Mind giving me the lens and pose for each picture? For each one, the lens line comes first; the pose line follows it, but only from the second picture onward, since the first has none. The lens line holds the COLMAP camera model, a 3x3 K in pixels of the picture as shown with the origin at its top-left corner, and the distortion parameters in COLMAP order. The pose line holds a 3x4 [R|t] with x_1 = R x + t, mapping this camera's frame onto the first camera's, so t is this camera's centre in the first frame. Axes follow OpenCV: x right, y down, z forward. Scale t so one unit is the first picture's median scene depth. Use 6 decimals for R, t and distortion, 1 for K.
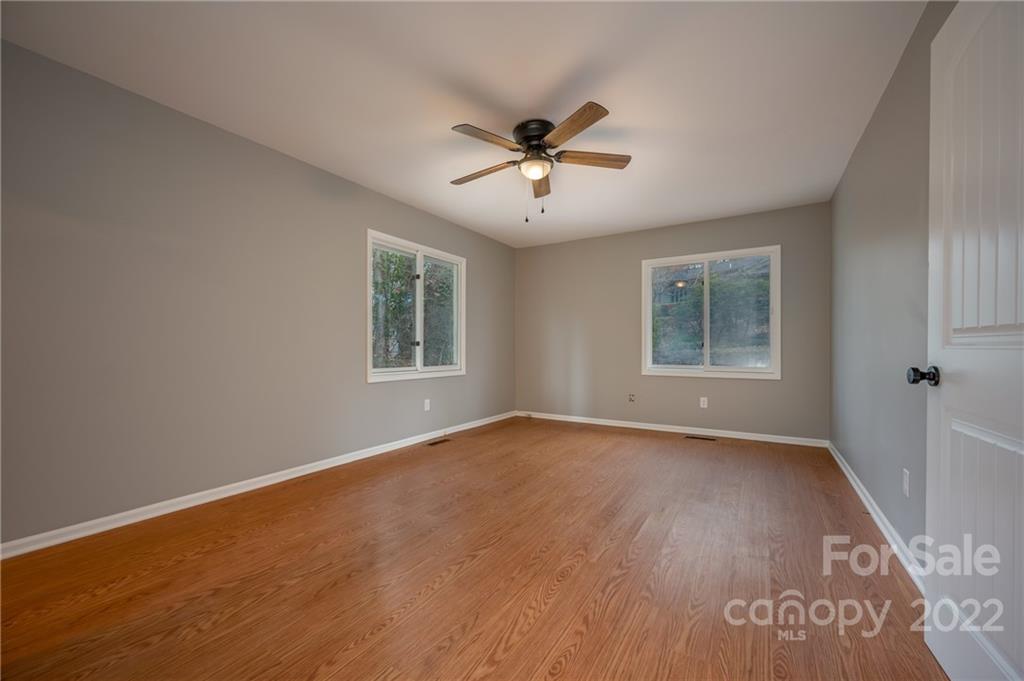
lens RADIAL K [[403.1, 0, 513.7], [0, 403.1, 348.2], [0, 0, 1]] dist [0.000642, 0.000092]
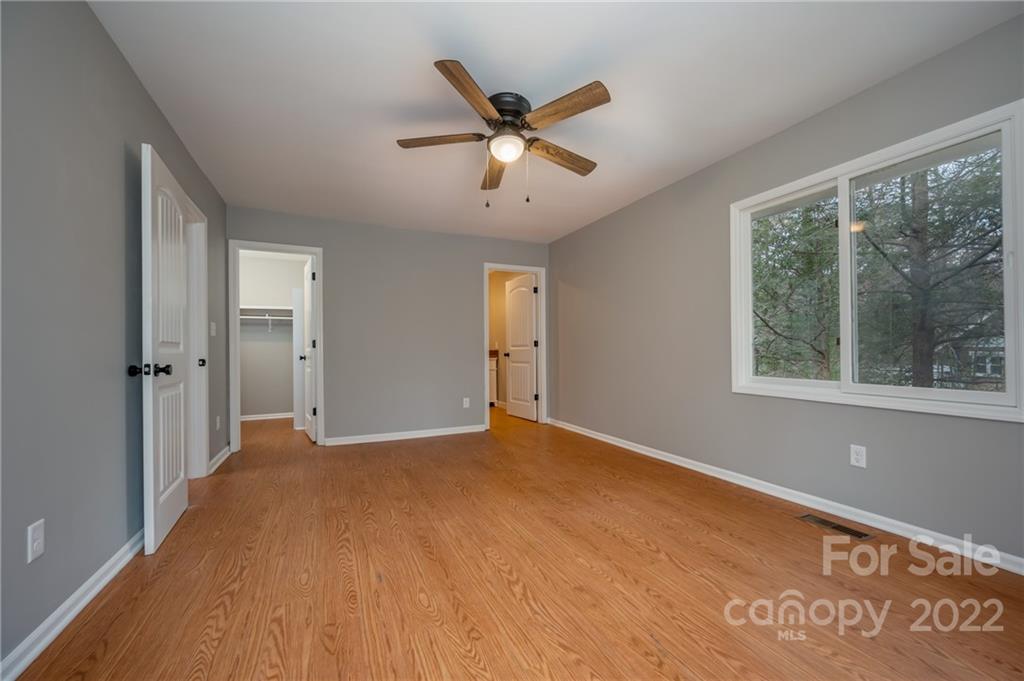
lens RADIAL K [[403.1, 0, 513.7], [0, 403.1, 348.2], [0, 0, 1]] dist [0.000642, 0.000092]
pose [[-0.556566, -0.002189, -0.830800, 0.747607], [0.004458, 0.999974, -0.005621, 0.000451], [0.830791, -0.006832, -0.556542, 1.436223]]
